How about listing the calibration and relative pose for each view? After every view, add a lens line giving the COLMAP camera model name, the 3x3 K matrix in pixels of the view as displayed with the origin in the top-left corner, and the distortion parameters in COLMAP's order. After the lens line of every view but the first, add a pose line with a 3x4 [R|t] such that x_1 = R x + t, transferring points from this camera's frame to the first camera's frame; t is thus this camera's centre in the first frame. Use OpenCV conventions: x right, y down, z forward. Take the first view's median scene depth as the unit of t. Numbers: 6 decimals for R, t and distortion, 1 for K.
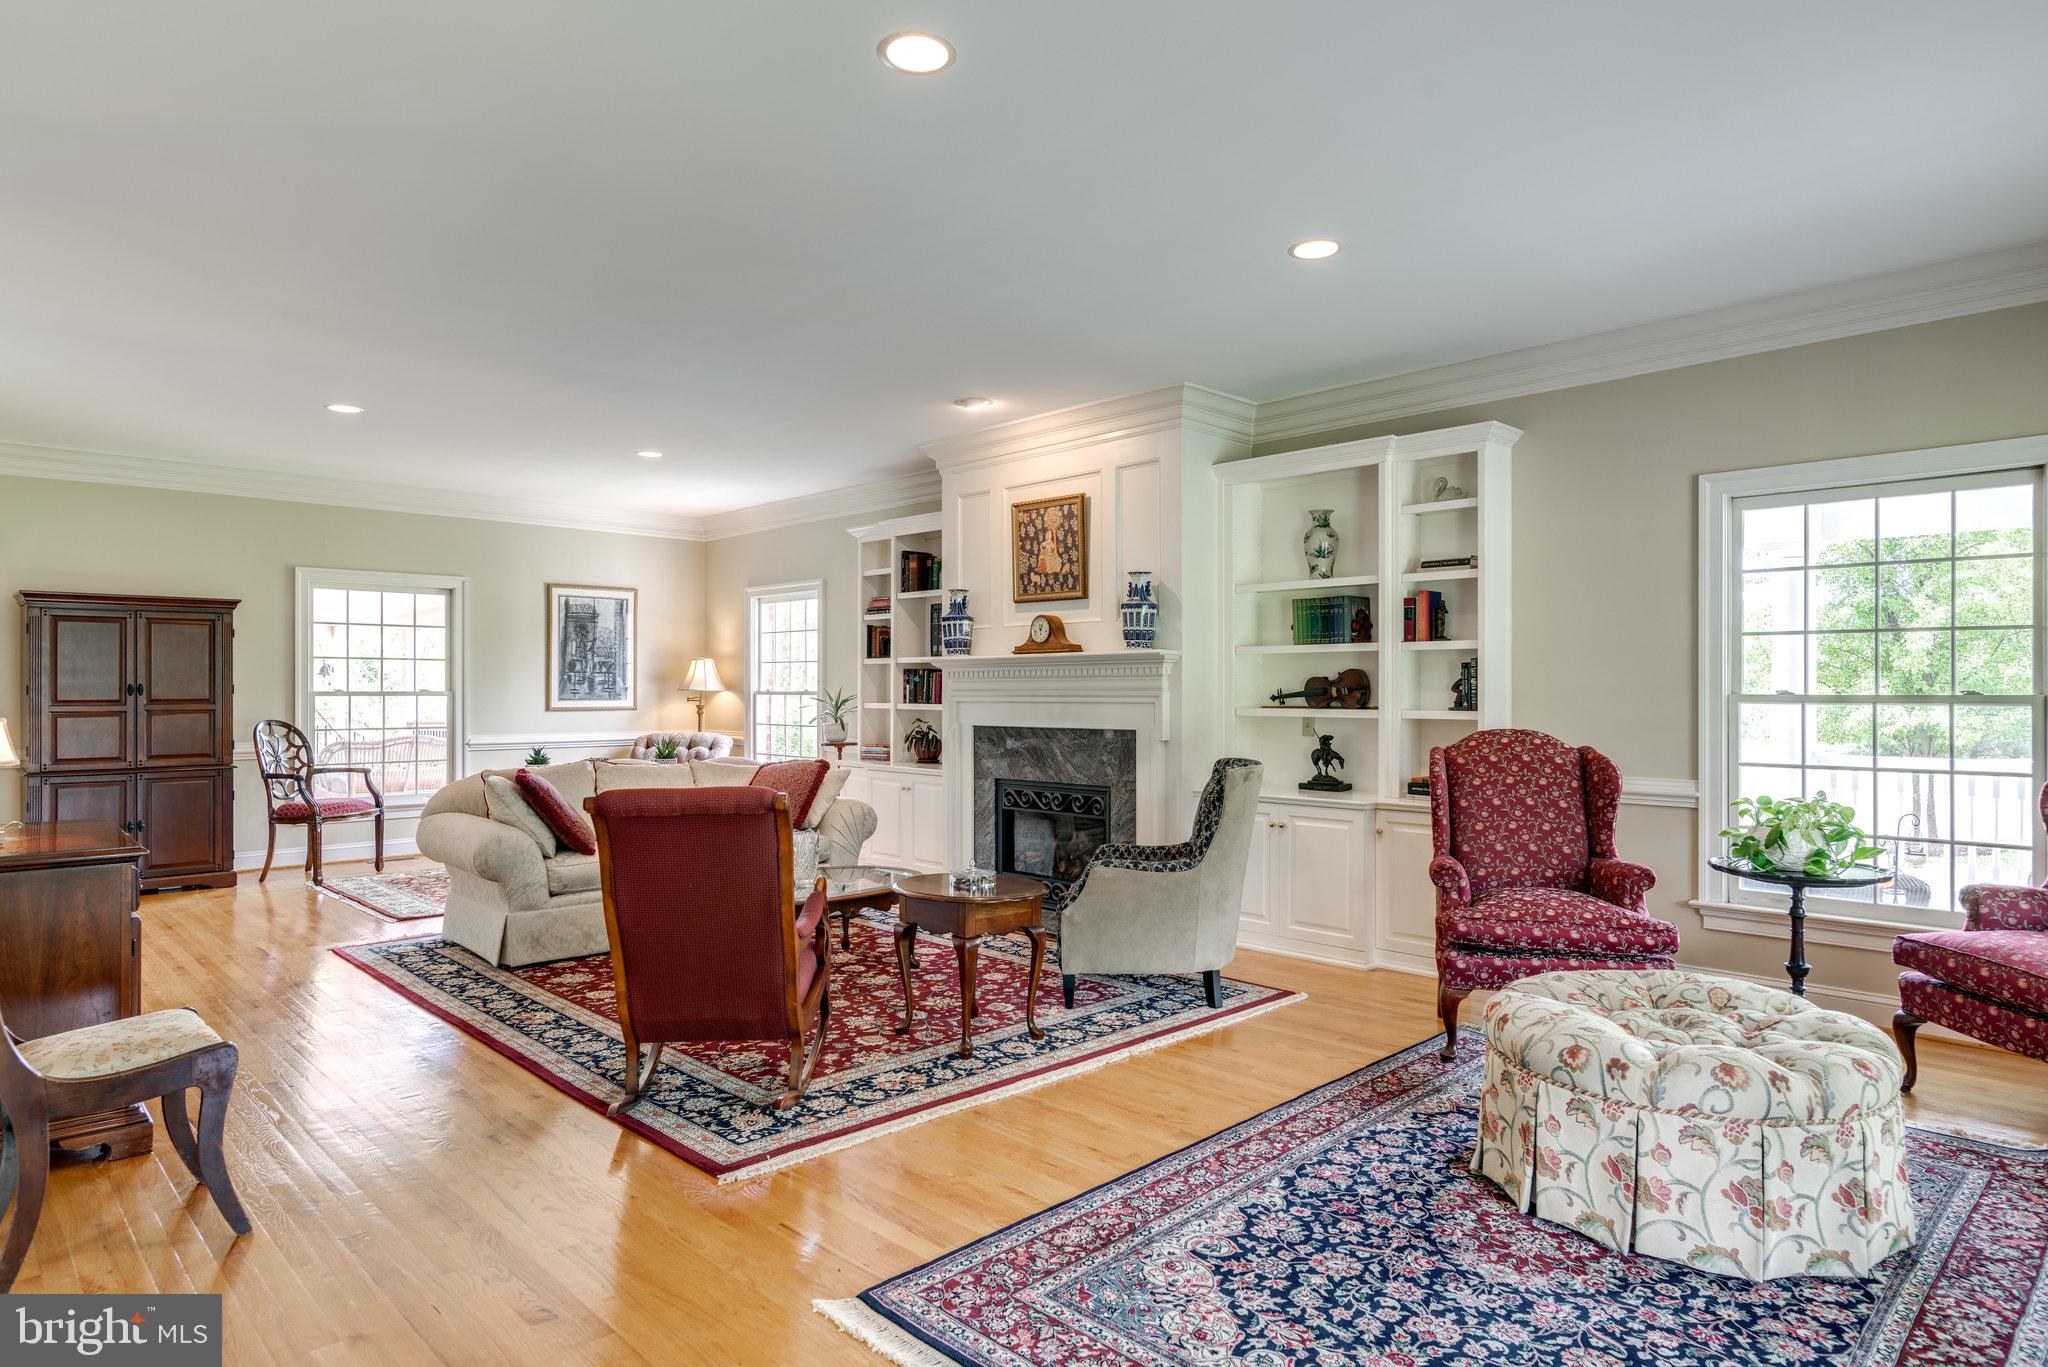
lens RADIAL K [[1166.1, 0, 1038.2], [0, 1166.1, 681.2], [0, 0, 1]] dist [-0.012927, 0.004664]
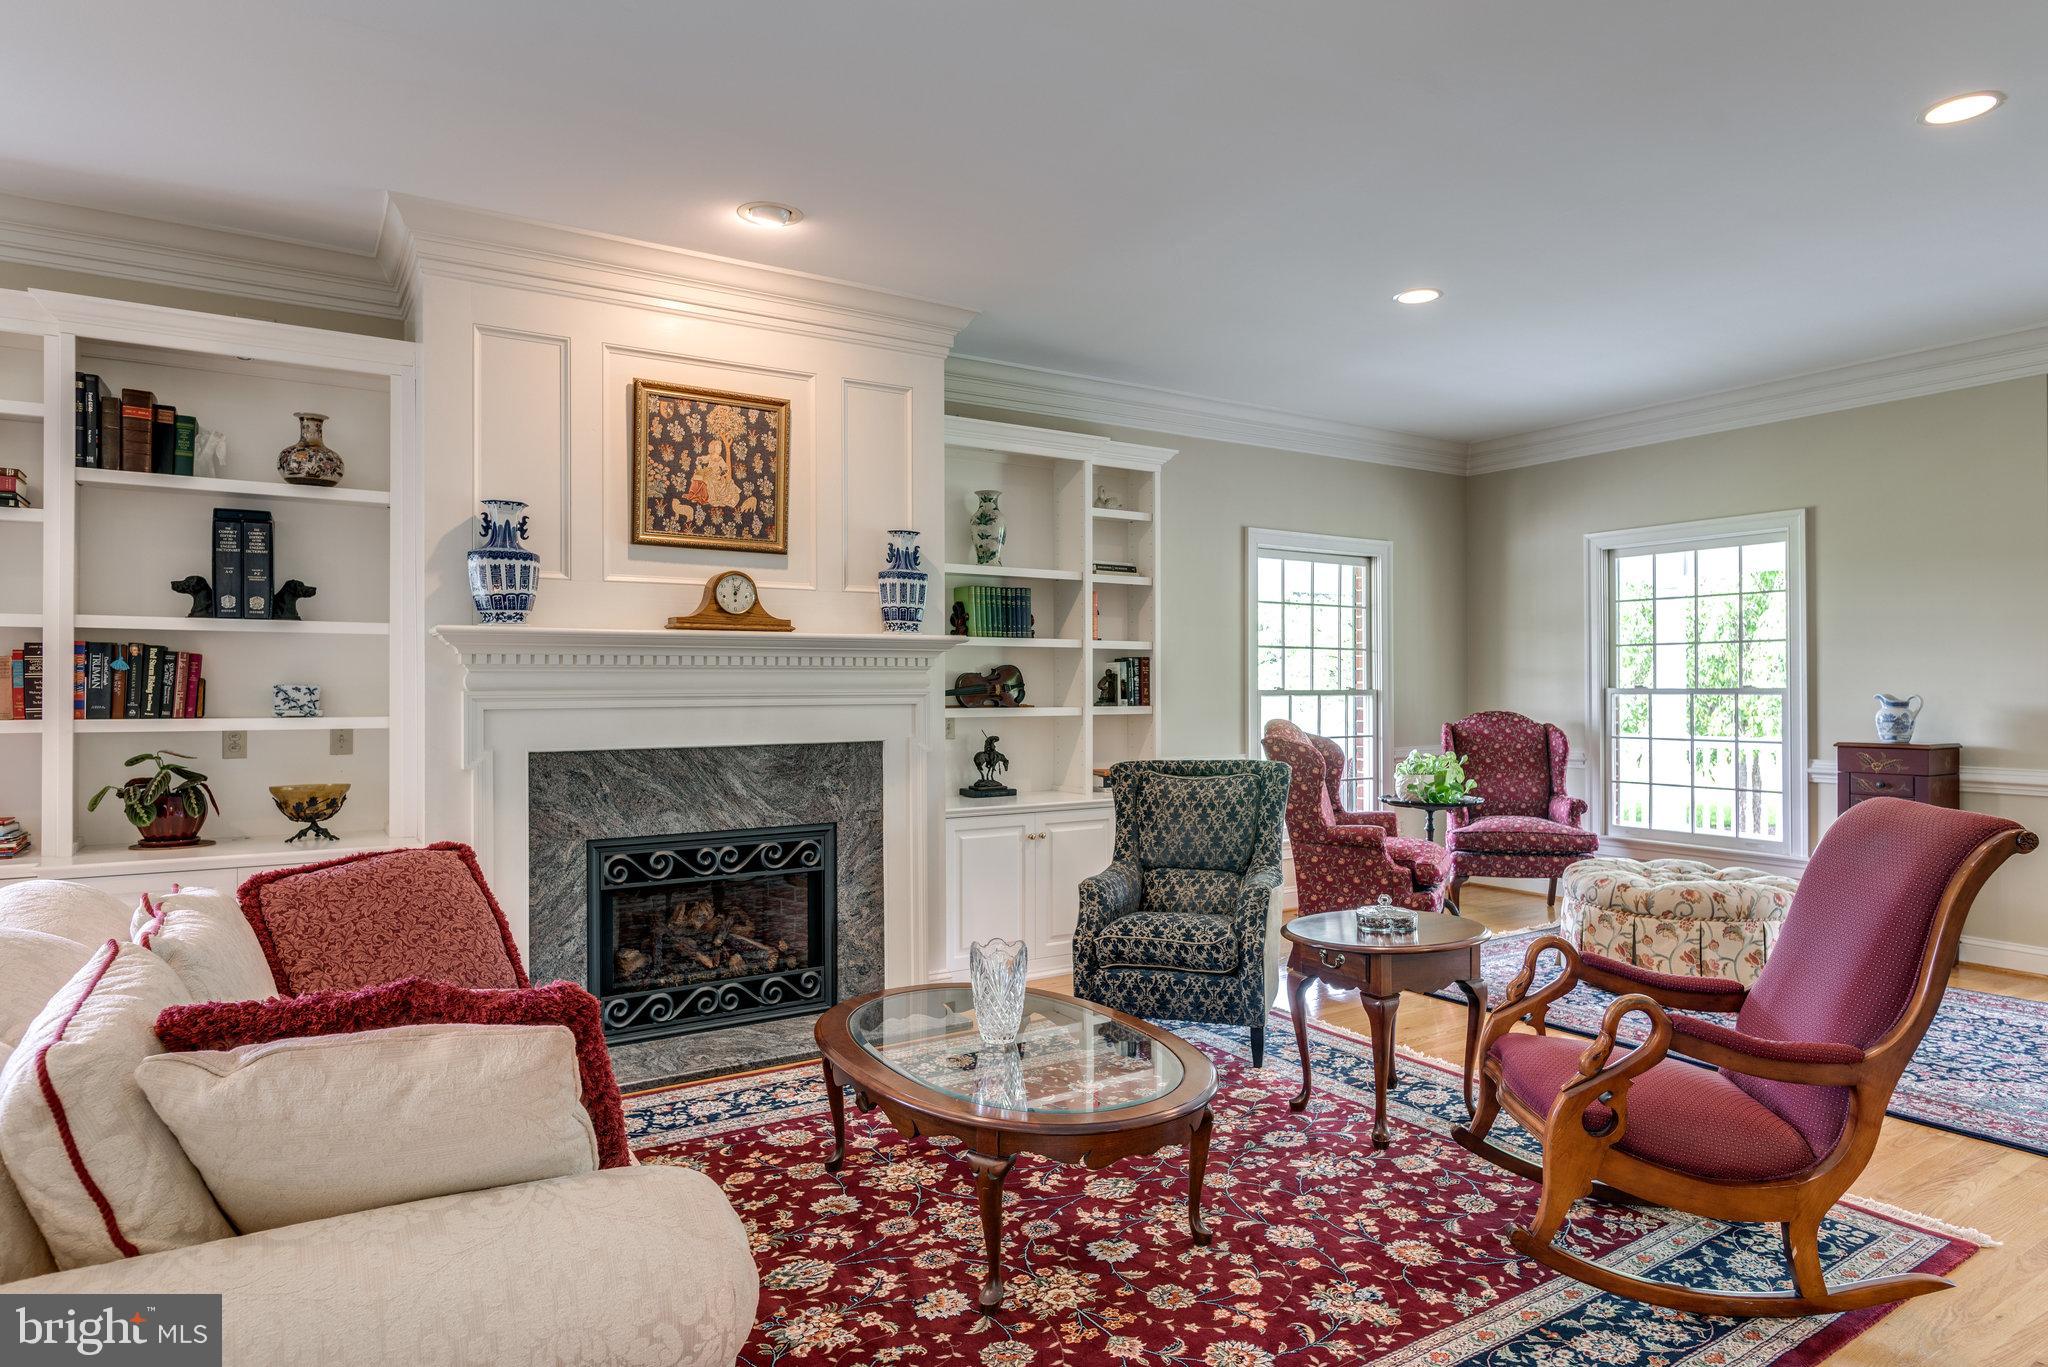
lens RADIAL K [[1166.1, 0, 1032.0], [0, 1166.1, 685.8], [0, 0, 1]] dist [-0.012927, 0.004664]
pose [[0.212266, 0.000446, 0.977212, -0.612465], [-0.006043, 0.999981, 0.000857, 0.005184], [-0.977193, -0.006087, 0.212265, 0.728066]]
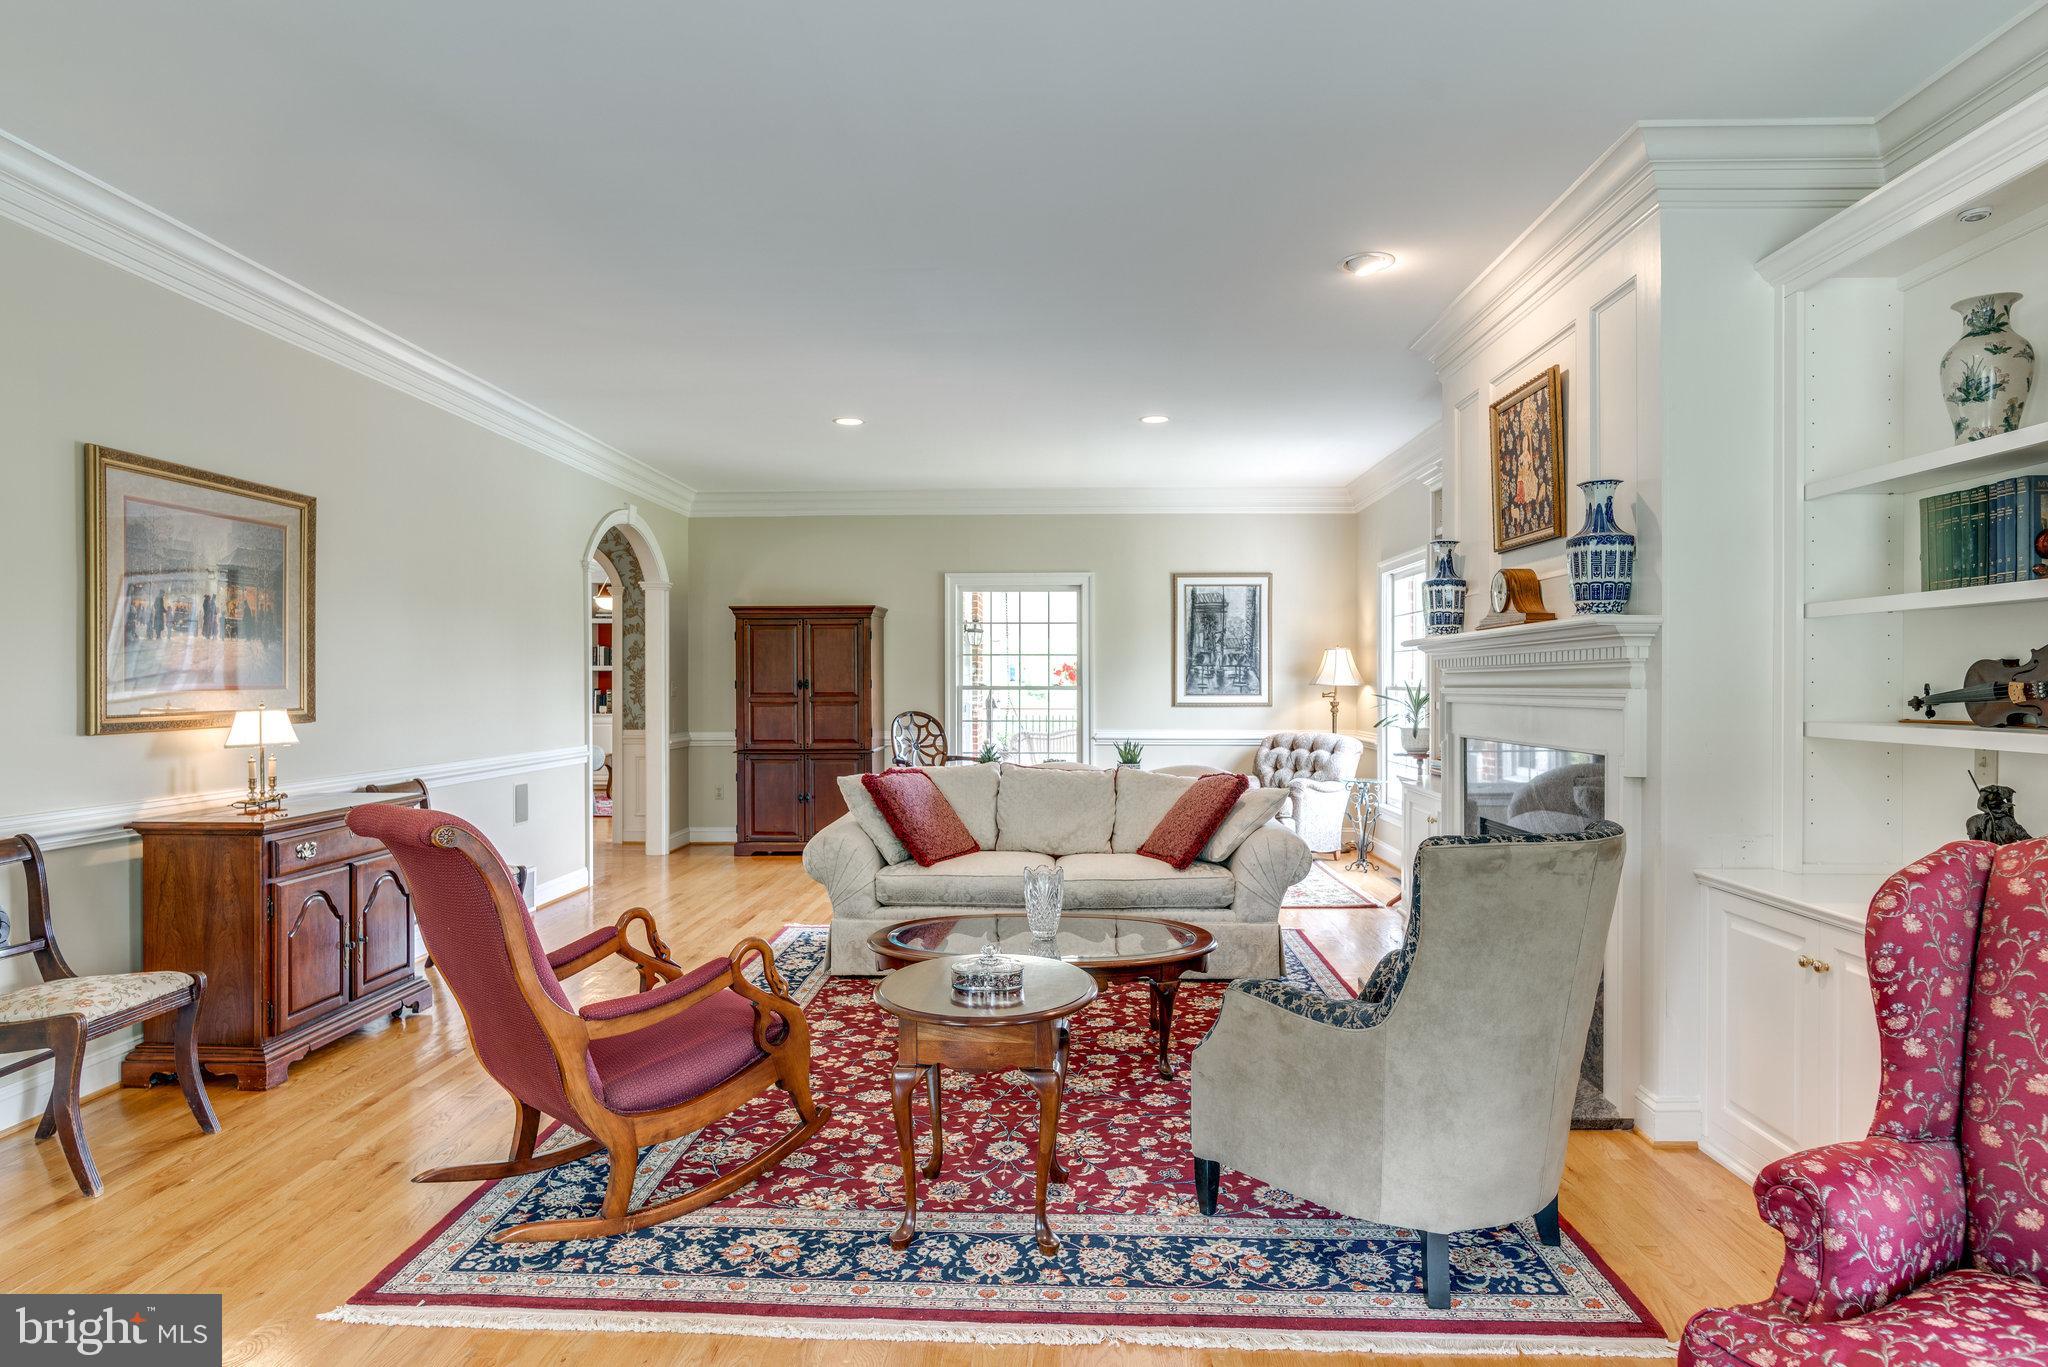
lens RADIAL K [[1166.1, 0, 1029.0], [0, 1166.1, 684.2], [0, 0, 1]] dist [-0.012927, 0.004664]
pose [[0.690988, 0.000828, -0.722865, 0.295608], [0.005220, 0.999968, 0.006134, 0.001148], [0.722847, -0.008012, 0.690962, 0.383489]]
